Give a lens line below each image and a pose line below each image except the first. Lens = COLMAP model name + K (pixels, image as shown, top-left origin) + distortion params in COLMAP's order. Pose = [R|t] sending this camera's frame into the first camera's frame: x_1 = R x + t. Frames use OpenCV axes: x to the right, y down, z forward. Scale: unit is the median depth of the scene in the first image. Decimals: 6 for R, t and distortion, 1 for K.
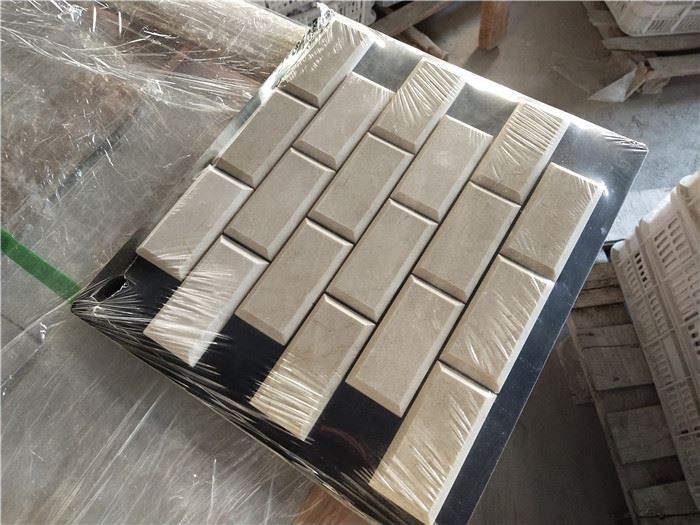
lens RADIAL K [[526.1, 0, 350.0], [0, 526.1, 262.5], [0, 0, 1]] dist [0.091957, -0.168001]
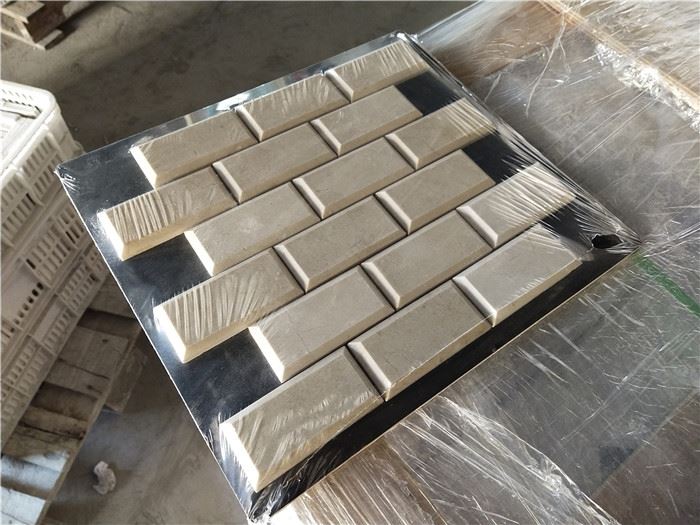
lens RADIAL K [[526.1, 0, 350.0], [0, 526.1, 262.5], [0, 0, 1]] dist [0.091957, -0.168001]
pose [[-0.923745, -0.338991, 0.178268, -0.161786], [0.333980, -0.485089, 0.808175, -0.868822], [-0.187488, 0.806086, 0.561315, 0.474861]]
